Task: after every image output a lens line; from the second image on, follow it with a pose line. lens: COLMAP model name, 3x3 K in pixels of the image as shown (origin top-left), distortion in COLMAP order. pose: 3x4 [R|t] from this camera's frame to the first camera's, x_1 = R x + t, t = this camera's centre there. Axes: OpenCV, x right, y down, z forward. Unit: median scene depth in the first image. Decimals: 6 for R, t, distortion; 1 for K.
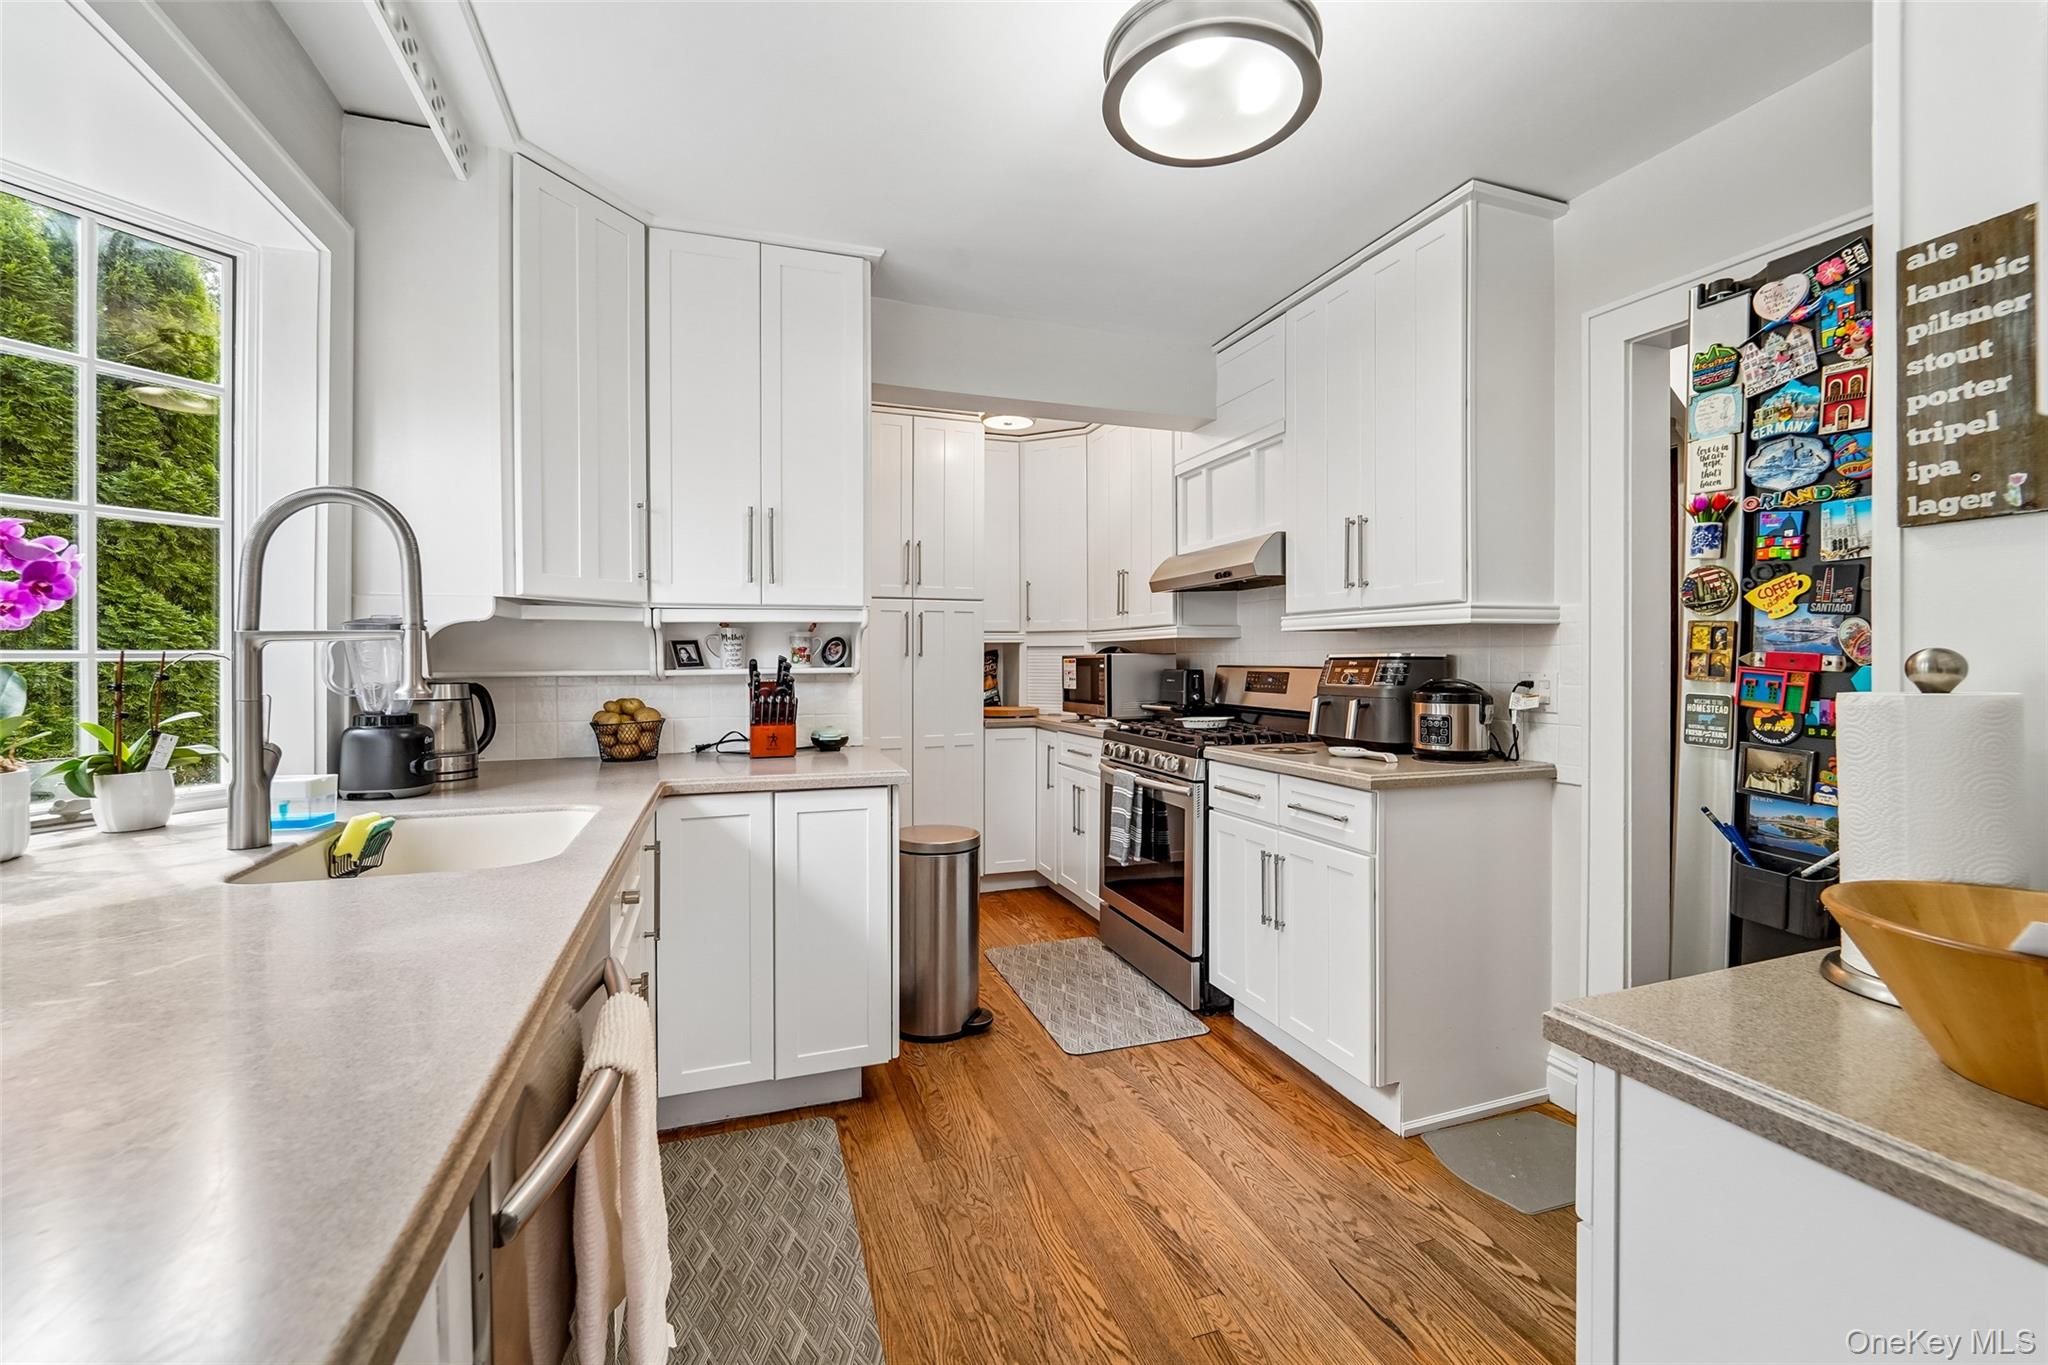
lens RADIAL K [[825.9, 0, 1021.5], [0, 825.9, 669.0], [0, 0, 1]] dist [-0.002491, -0.000867]
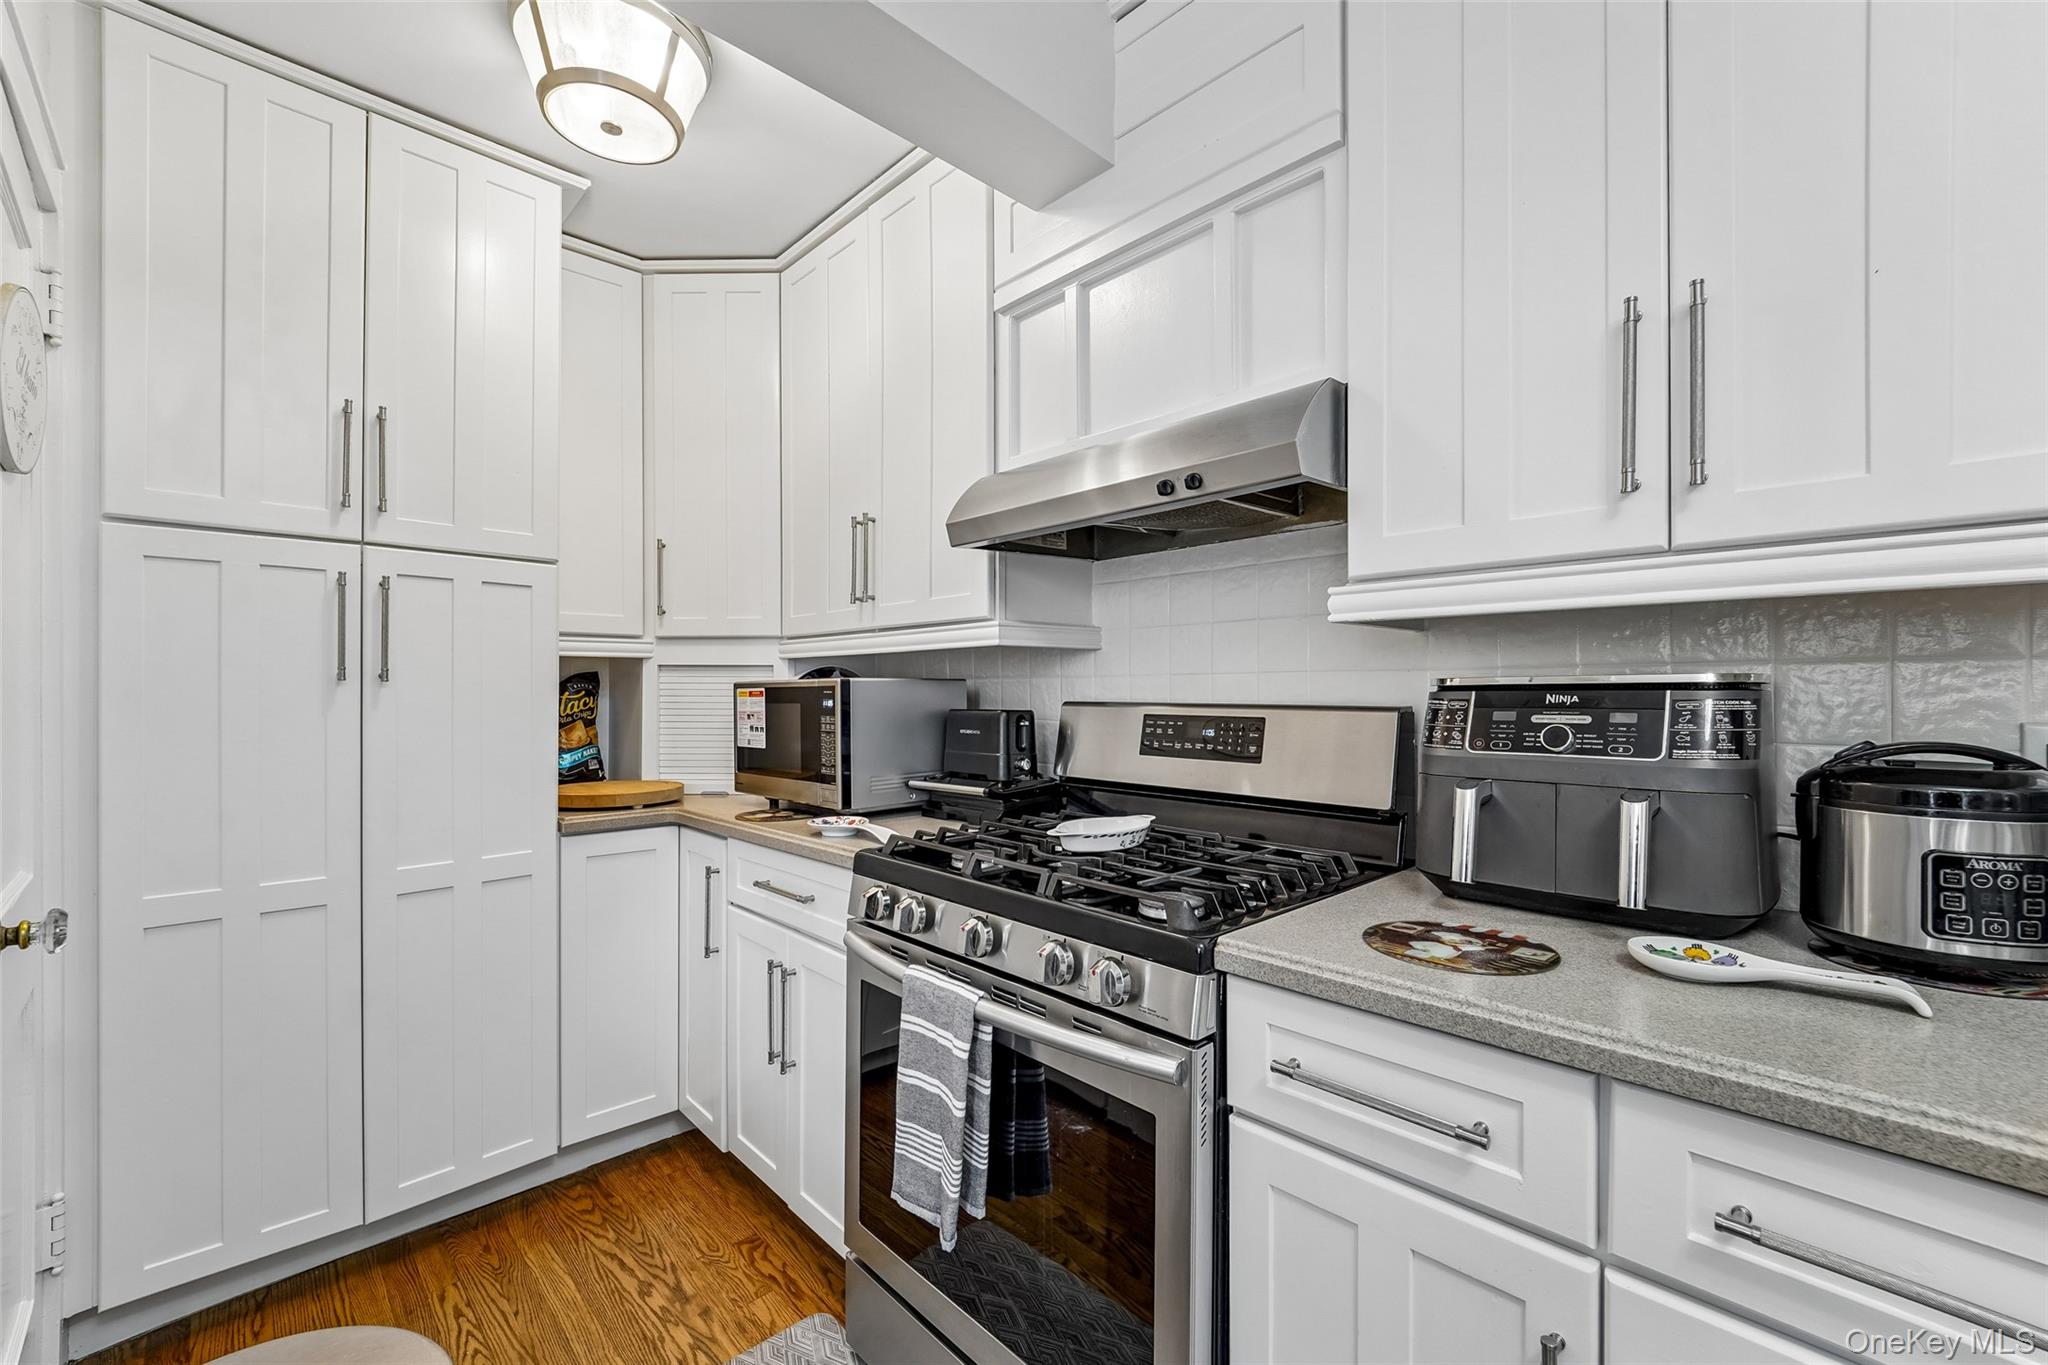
lens RADIAL K [[825.9, 0, 1019.2], [0, 825.9, 696.6], [0, 0, 1]] dist [-0.002491, -0.000867]
pose [[0.912635, 0.000406, 0.408774, 0.001908], [0.002005, 0.999983, -0.005469, -0.005091], [-0.408770, 0.005811, 0.912619, 0.550825]]
